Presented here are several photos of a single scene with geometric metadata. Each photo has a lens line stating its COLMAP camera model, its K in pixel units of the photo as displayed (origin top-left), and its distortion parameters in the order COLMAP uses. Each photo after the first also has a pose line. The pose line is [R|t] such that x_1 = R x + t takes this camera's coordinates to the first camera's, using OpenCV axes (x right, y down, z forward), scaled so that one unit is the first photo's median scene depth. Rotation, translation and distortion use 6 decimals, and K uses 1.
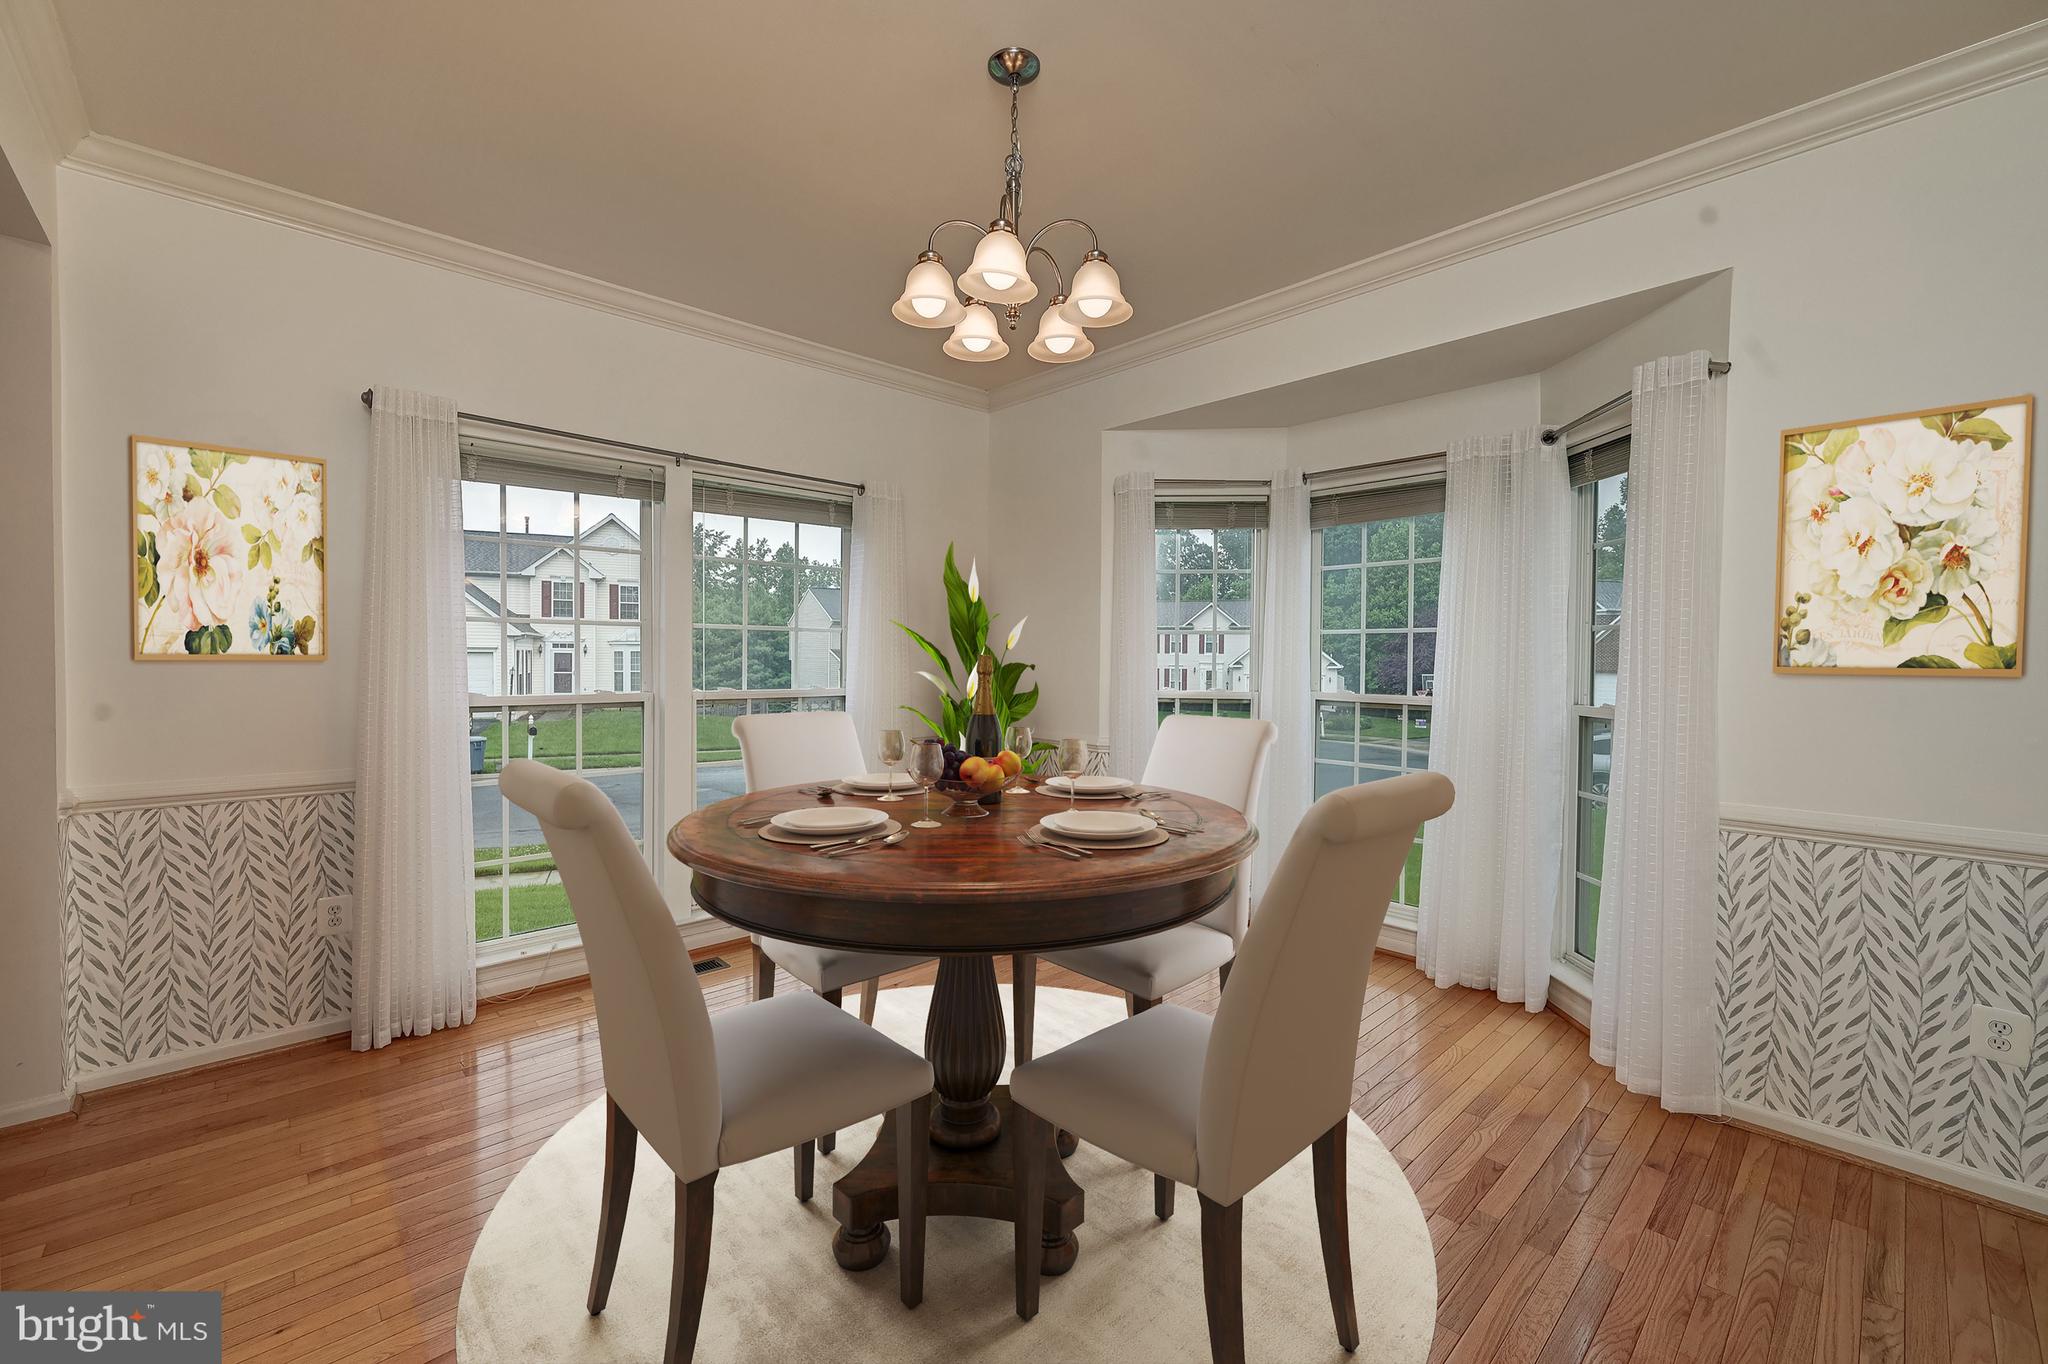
lens RADIAL K [[816.7, 0, 1038.2], [0, 816.7, 670.8], [0, 0, 1]] dist [-0.003266, 0.001023]
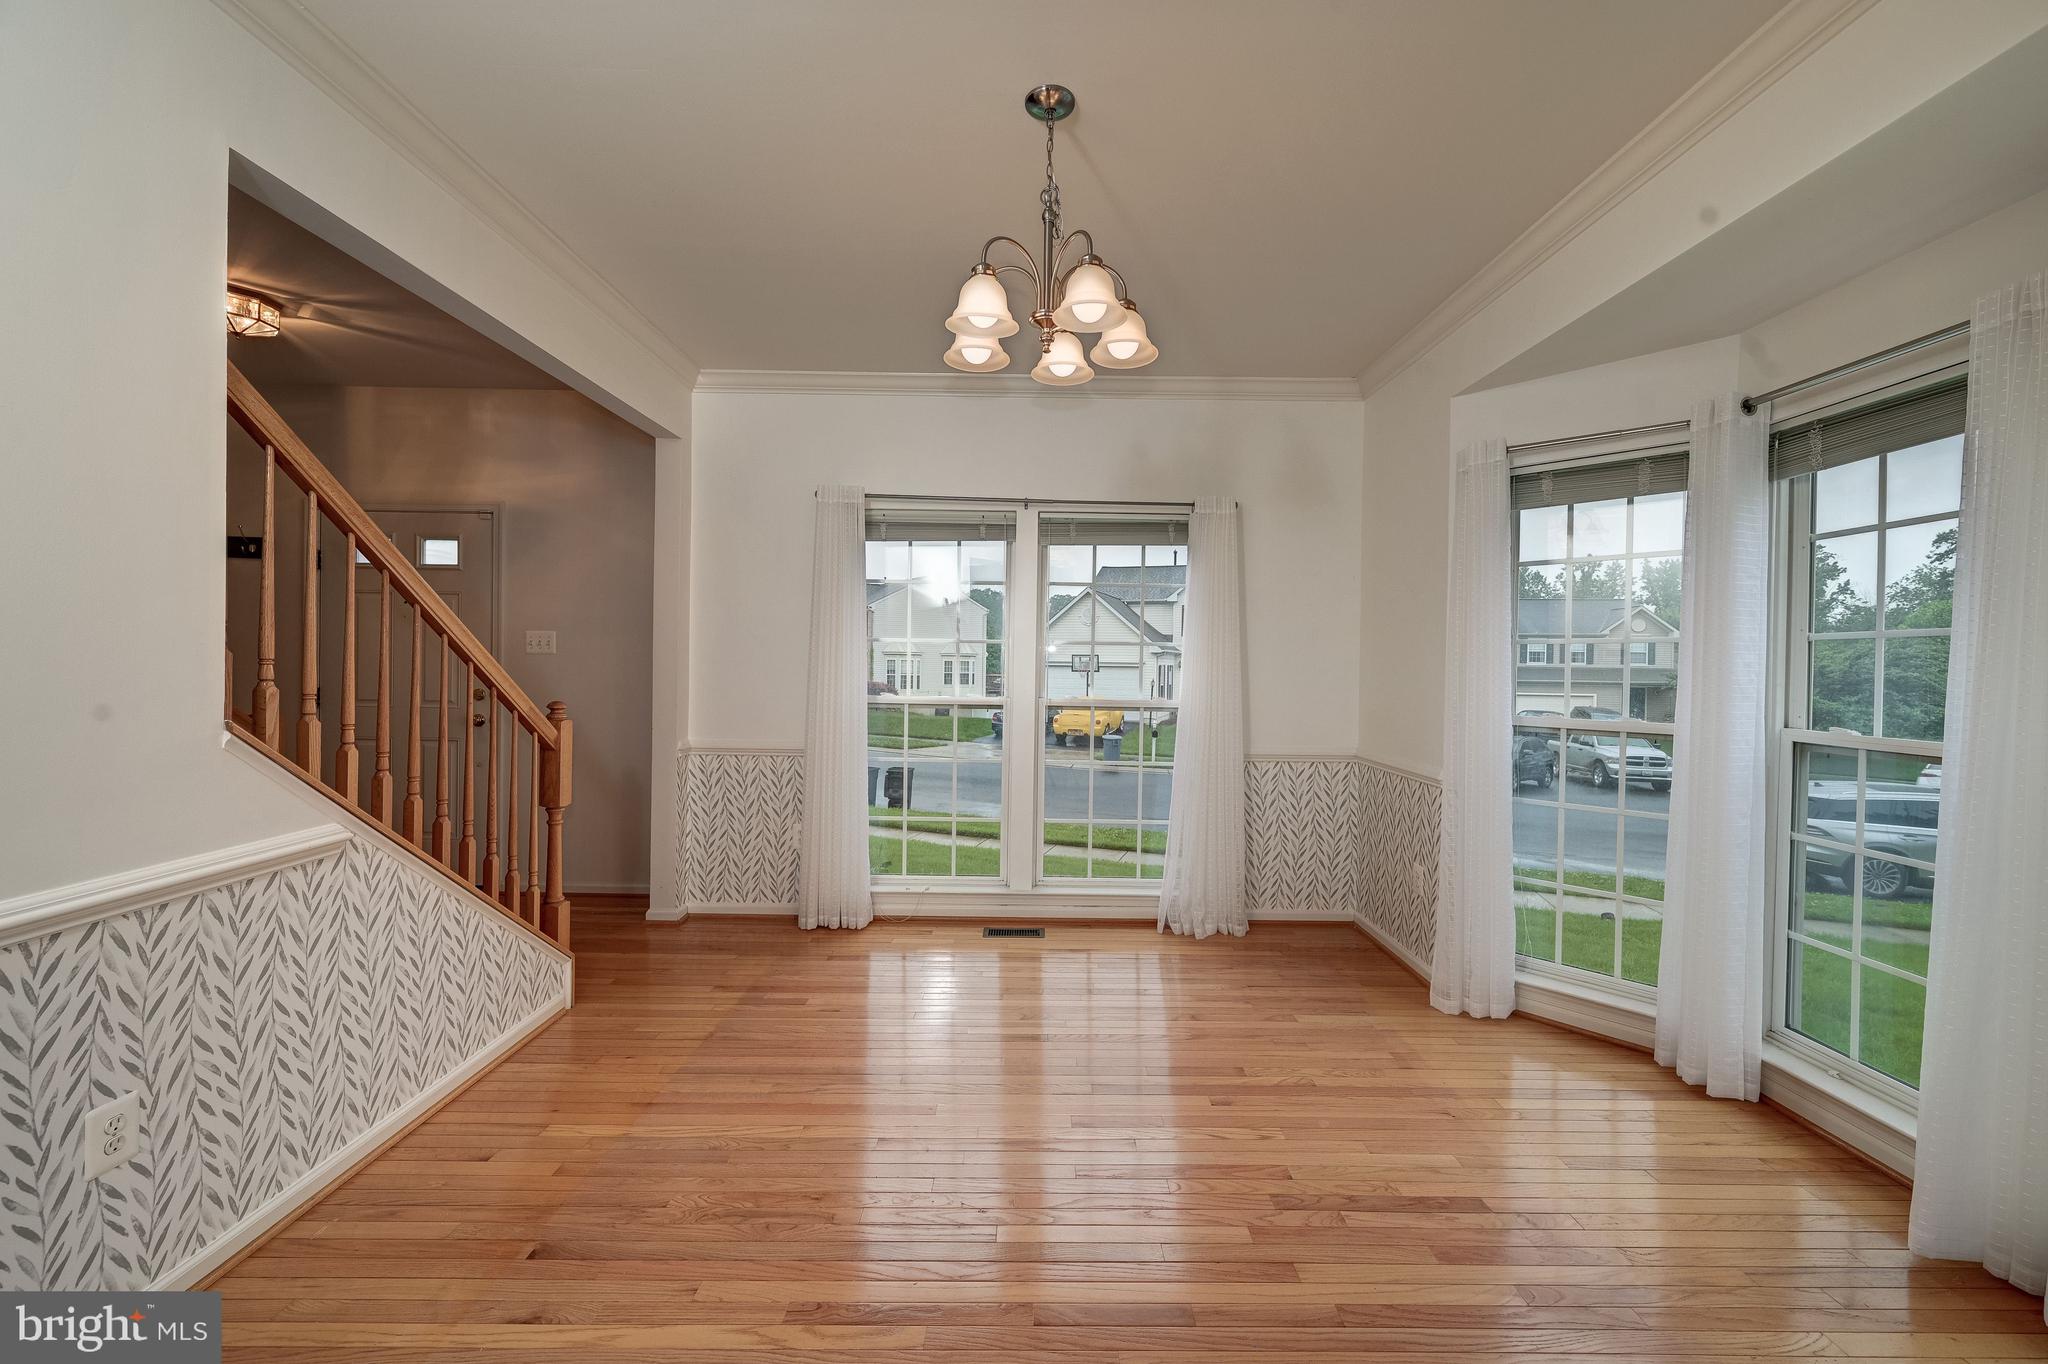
lens RADIAL K [[816.7, 0, 1036.4], [0, 816.7, 674.1], [0, 0, 1]] dist [-0.003266, 0.001023]
pose [[0.735377, 0.010987, -0.677569, 0.459870], [-0.021843, 0.999733, -0.007495, -0.000645], [0.677306, 0.020312, 0.735421, 0.162818]]
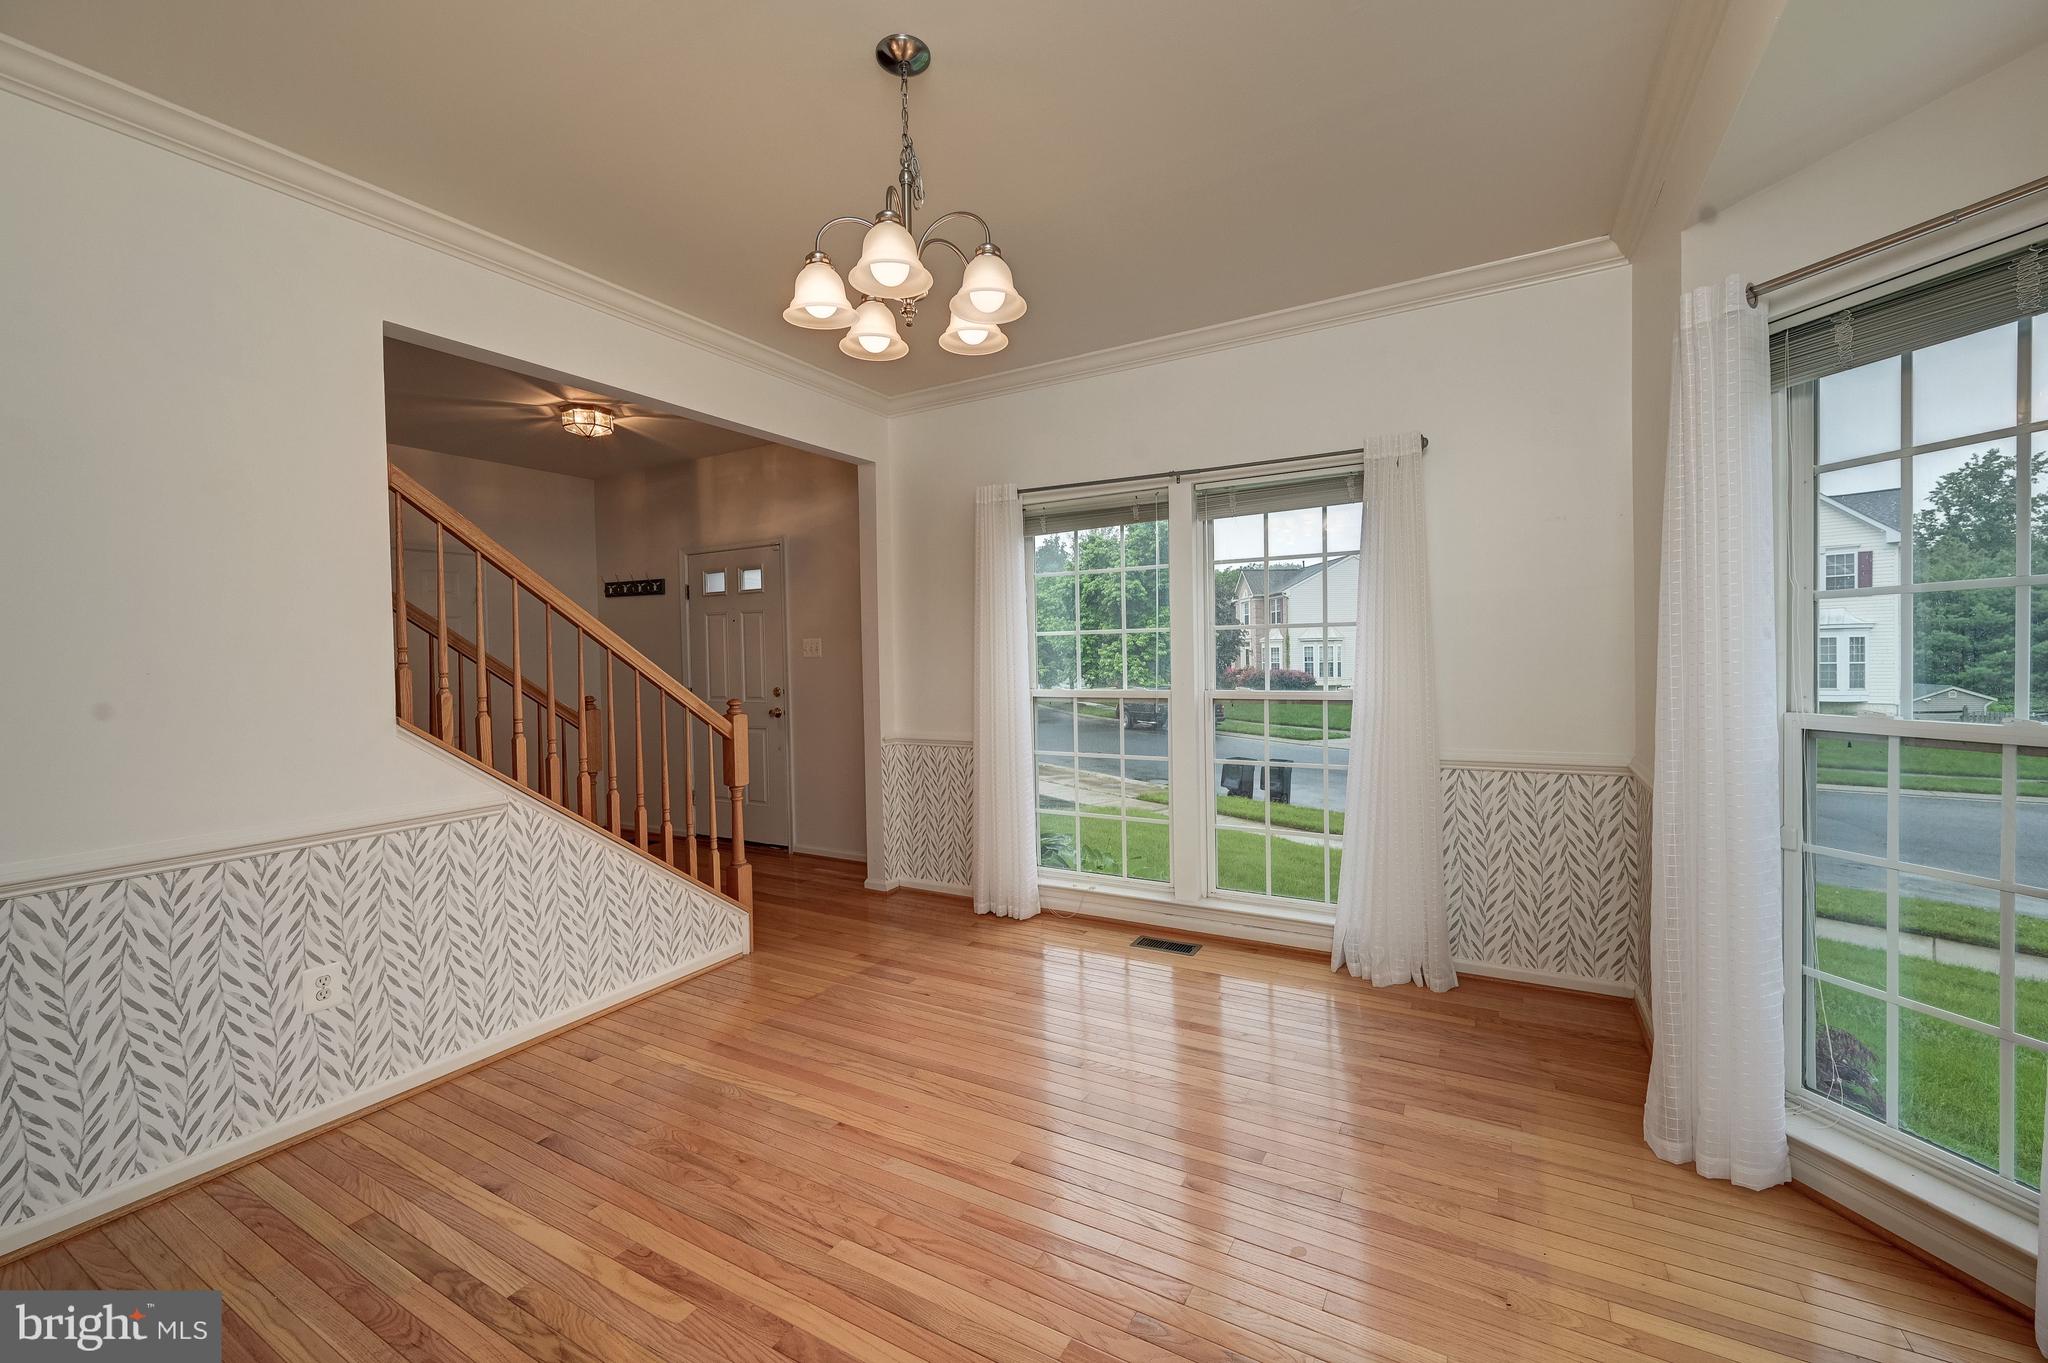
lens RADIAL K [[815.2, 0, 1041.3], [0, 815.2, 676.2], [0, 0, 1]] dist [-0.001434, -0.000974]
pose [[0.303214, 0.010925, -0.952860, 0.647771], [0.003659, 0.999914, 0.012629, -0.009502], [0.952916, -0.007315, 0.303147, 0.592834]]
